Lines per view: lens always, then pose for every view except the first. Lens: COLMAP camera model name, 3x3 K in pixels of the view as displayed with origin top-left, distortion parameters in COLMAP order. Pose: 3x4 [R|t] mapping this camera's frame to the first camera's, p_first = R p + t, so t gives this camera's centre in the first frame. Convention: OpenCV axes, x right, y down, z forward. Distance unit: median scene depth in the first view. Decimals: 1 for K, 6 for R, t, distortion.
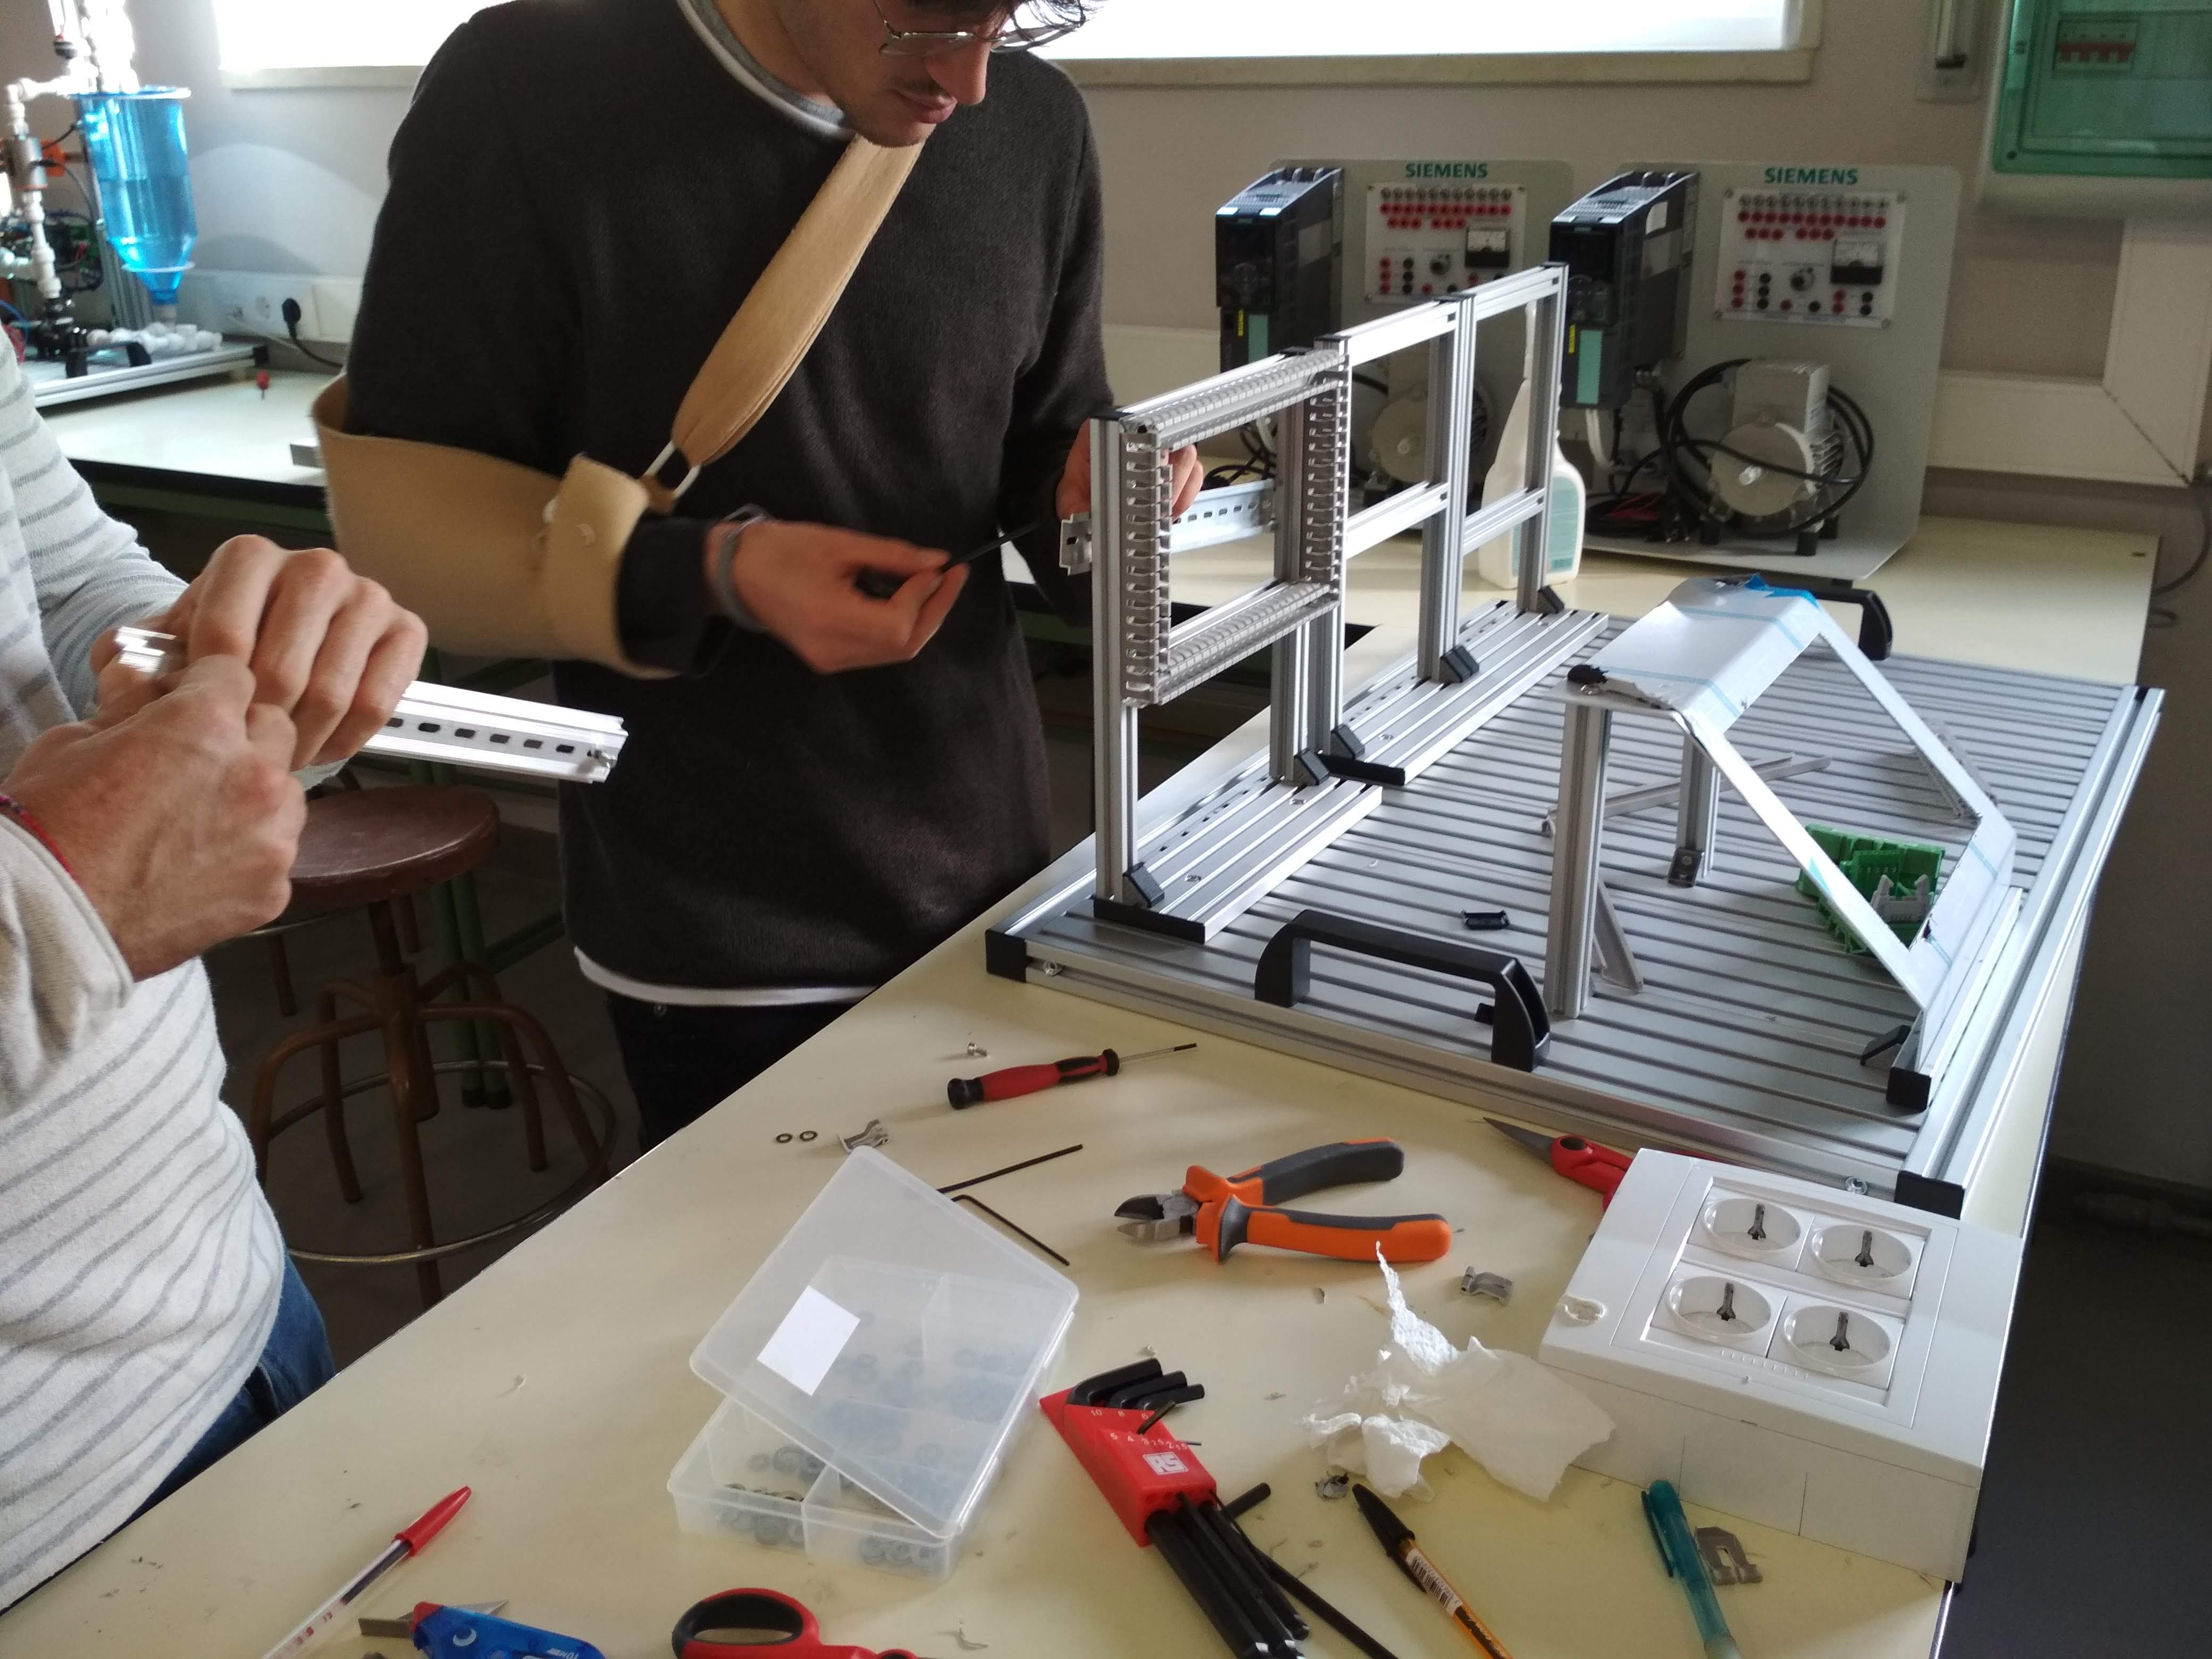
lens RADIAL K [[1990.3, 0, 1106.0], [0, 1990.3, 829.5], [0, 0, 1]] dist [0.108861, -0.236522]
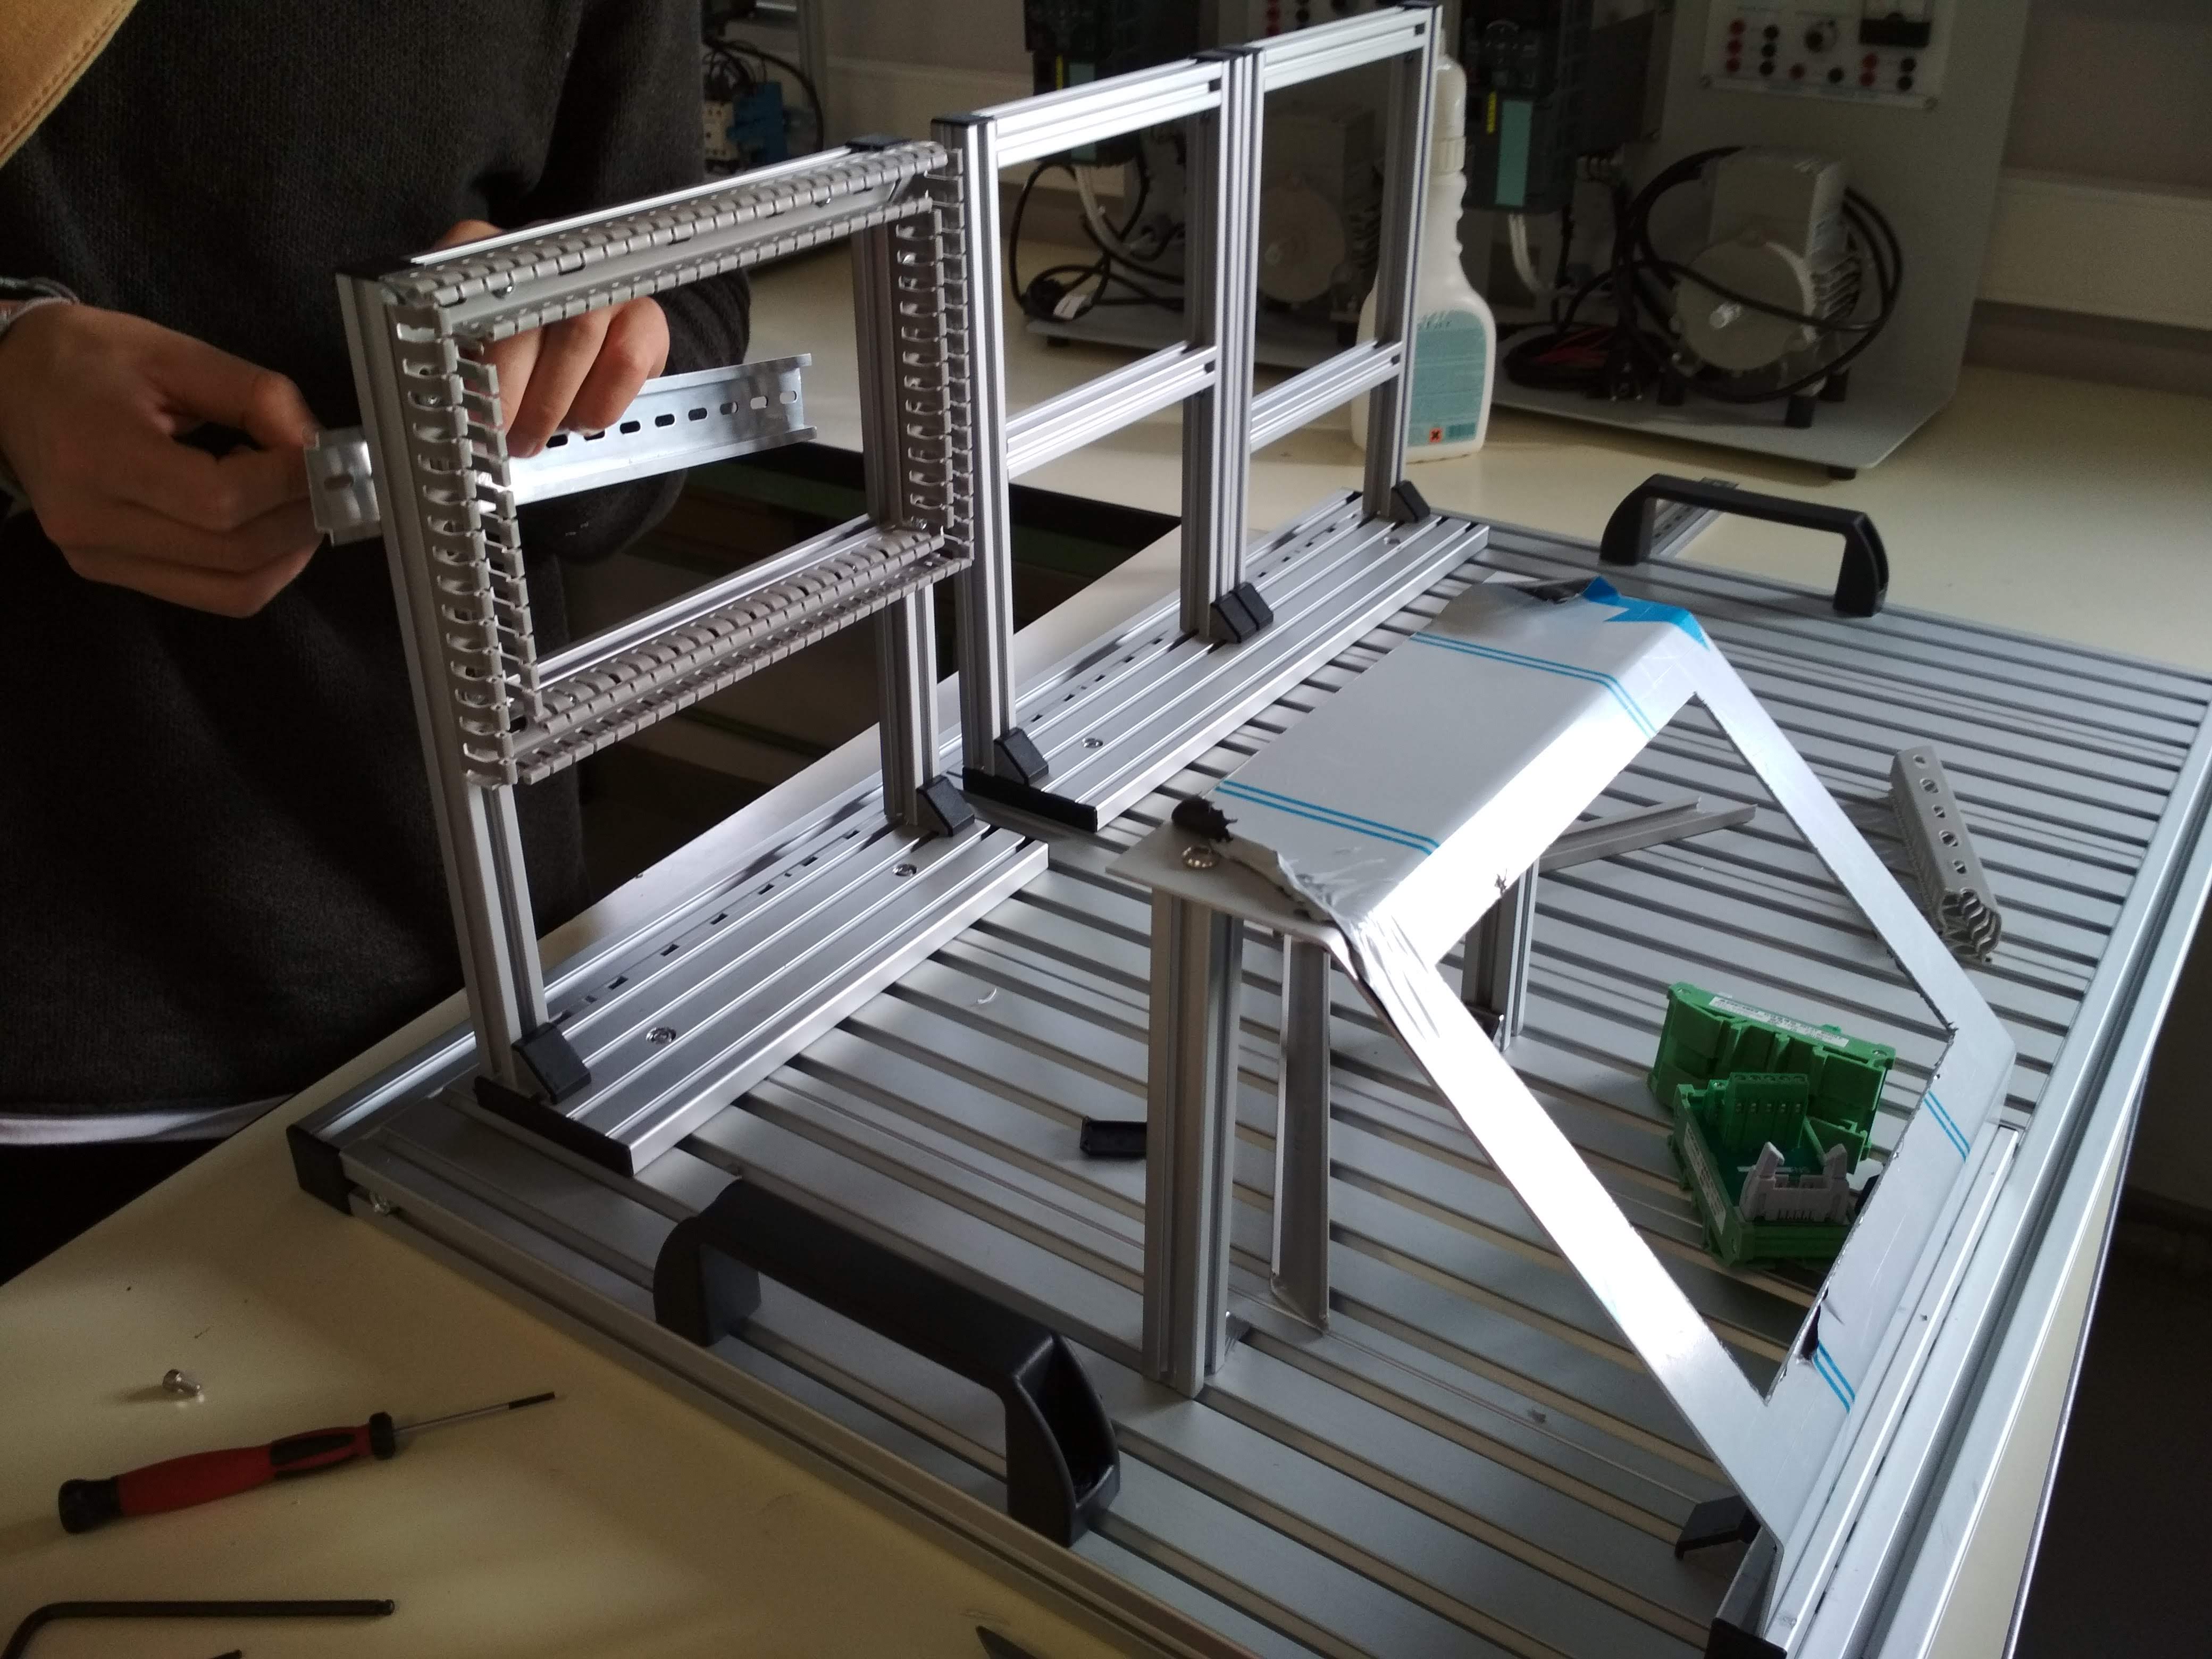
lens RADIAL K [[1990.3, 0, 1106.0], [0, 1990.3, 829.5], [0, 0, 1]] dist [0.108861, -0.236522]
pose [[0.999193, 0.034042, -0.021334, 0.142420], [-0.031240, 0.992265, 0.120141, -0.086458], [0.025259, -0.119377, 0.992528, 0.302304]]
